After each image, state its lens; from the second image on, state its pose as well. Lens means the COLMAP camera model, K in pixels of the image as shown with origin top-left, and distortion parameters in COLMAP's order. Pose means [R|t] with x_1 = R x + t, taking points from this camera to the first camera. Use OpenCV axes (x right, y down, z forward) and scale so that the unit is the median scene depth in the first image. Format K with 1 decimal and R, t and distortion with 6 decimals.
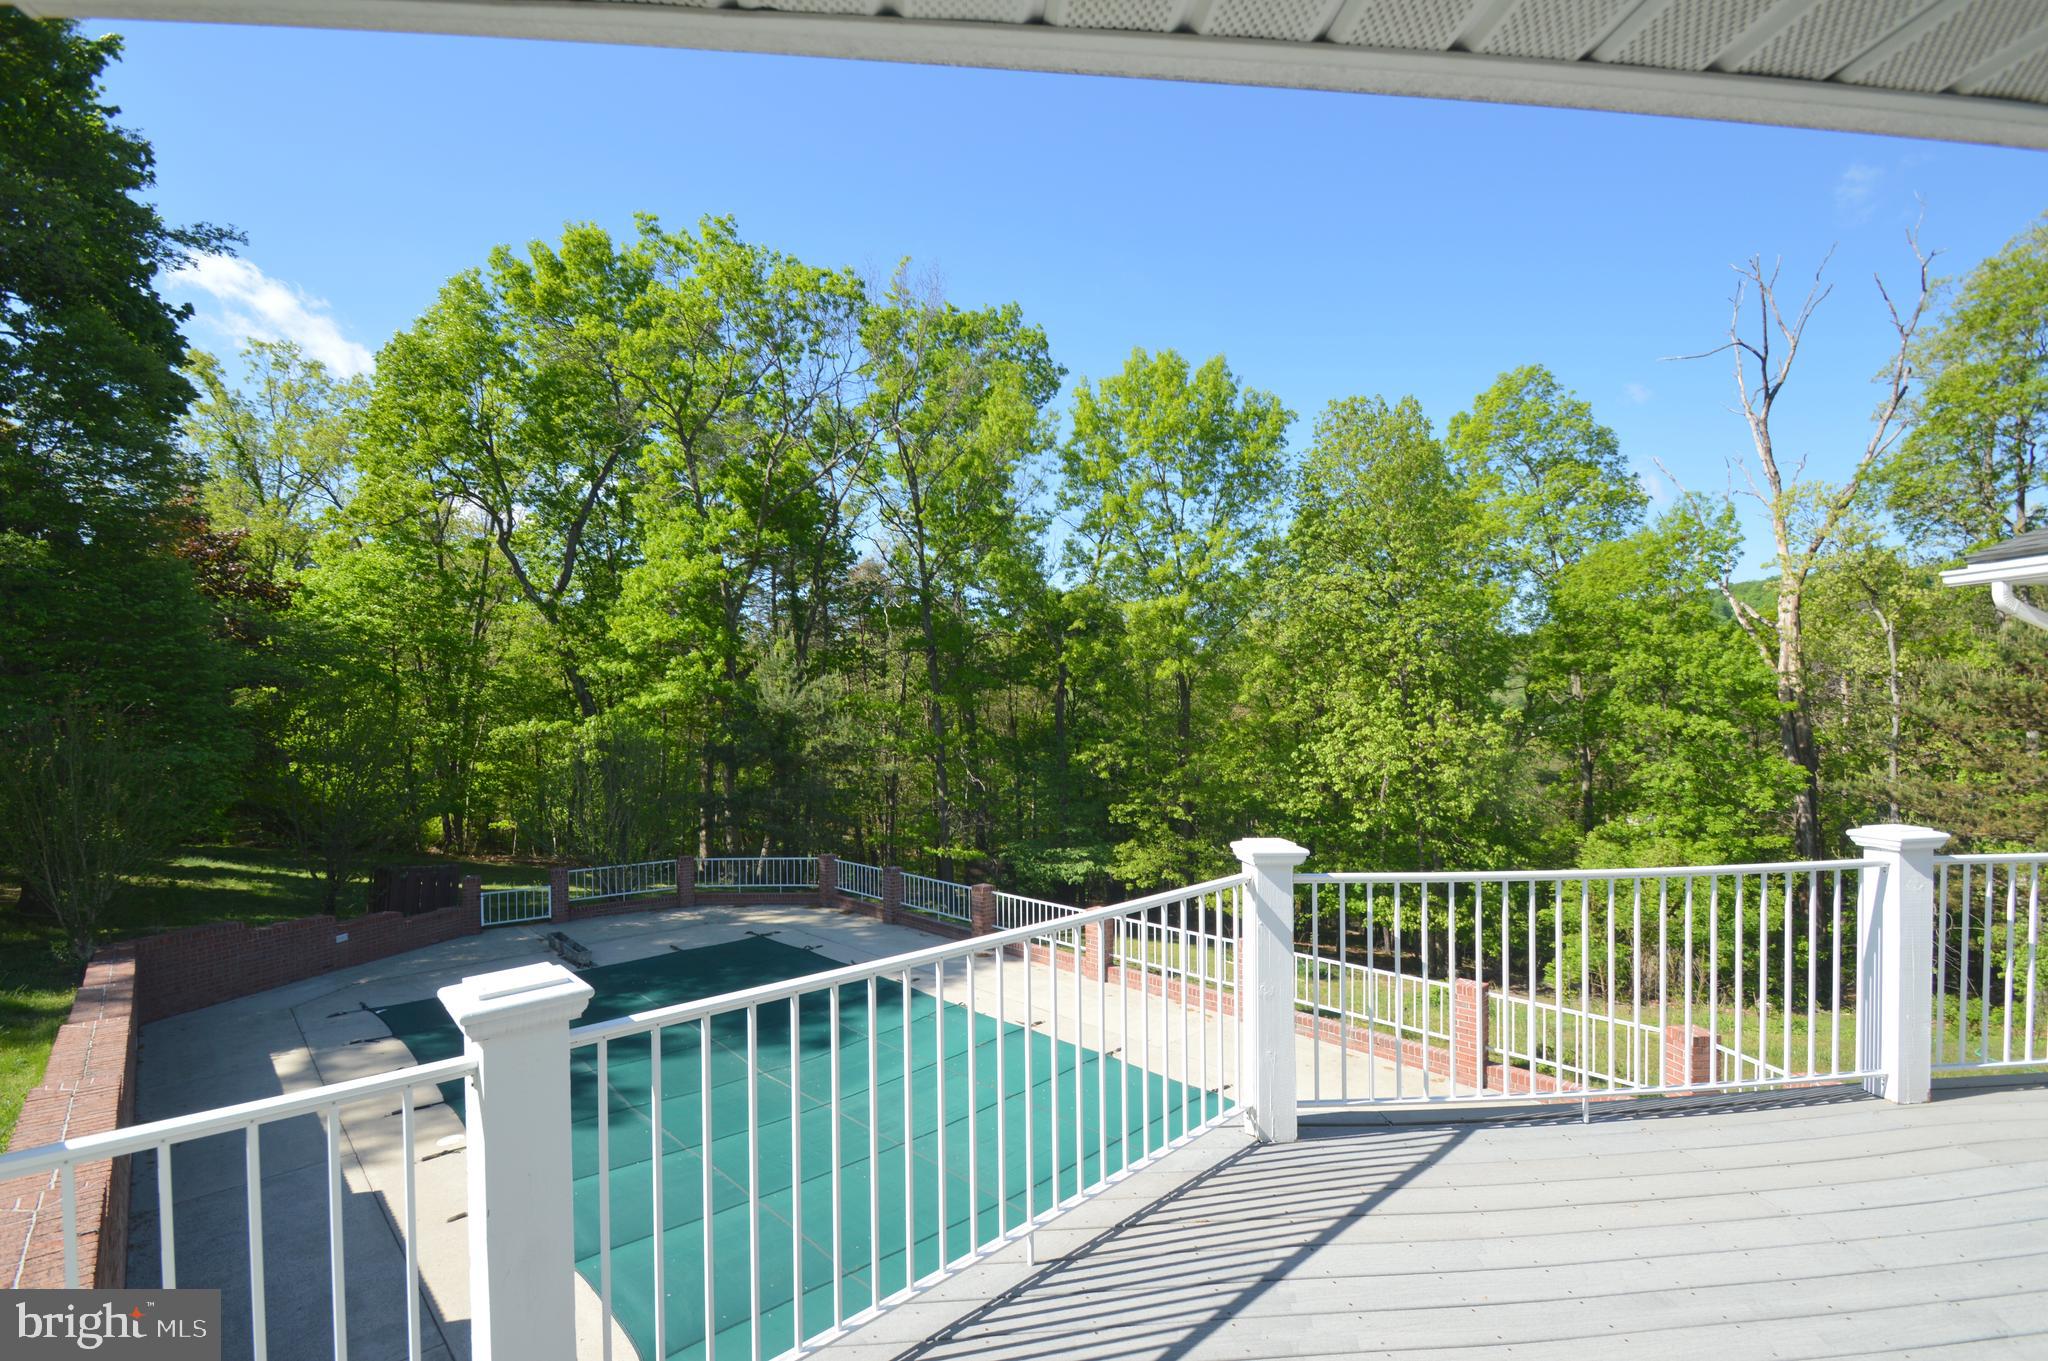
lens RADIAL K [[916.8, 0, 948.7], [0, 916.8, 725.2], [0, 0, 1]] dist [0.008550, -0.016335]
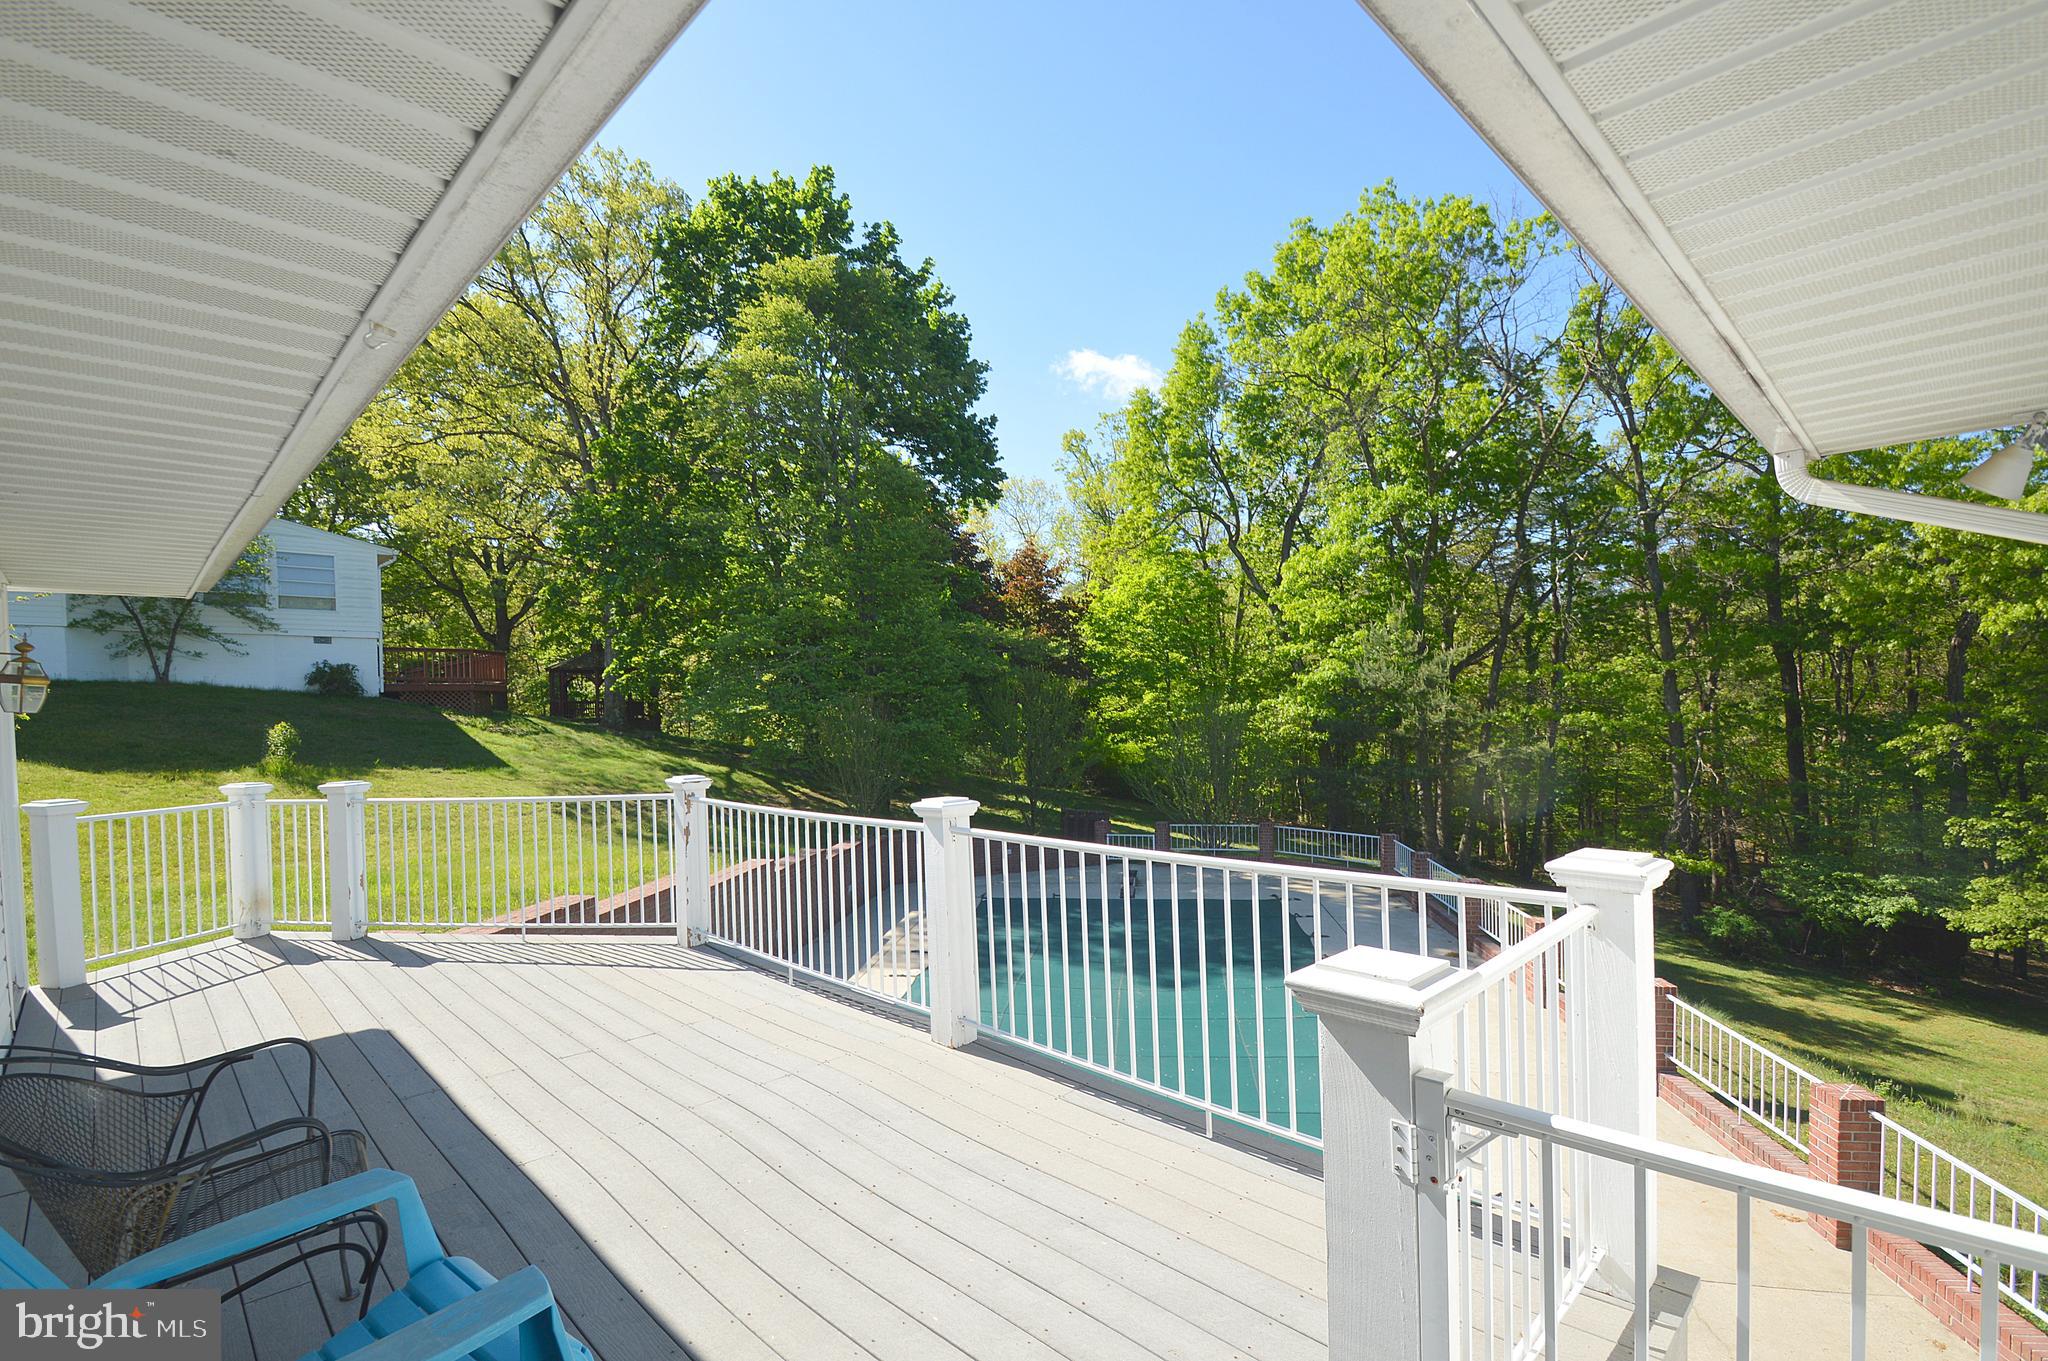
lens RADIAL K [[933.9, 0, 1026.1], [0, 933.9, 722.6], [0, 0, 1]] dist [0.016371, -0.017524]
pose [[0.647417, 0.010069, -0.762070, 0.325332], [0.006806, 0.999796, 0.018992, -0.000834], [0.762106, -0.017483, 0.647216, 0.052530]]
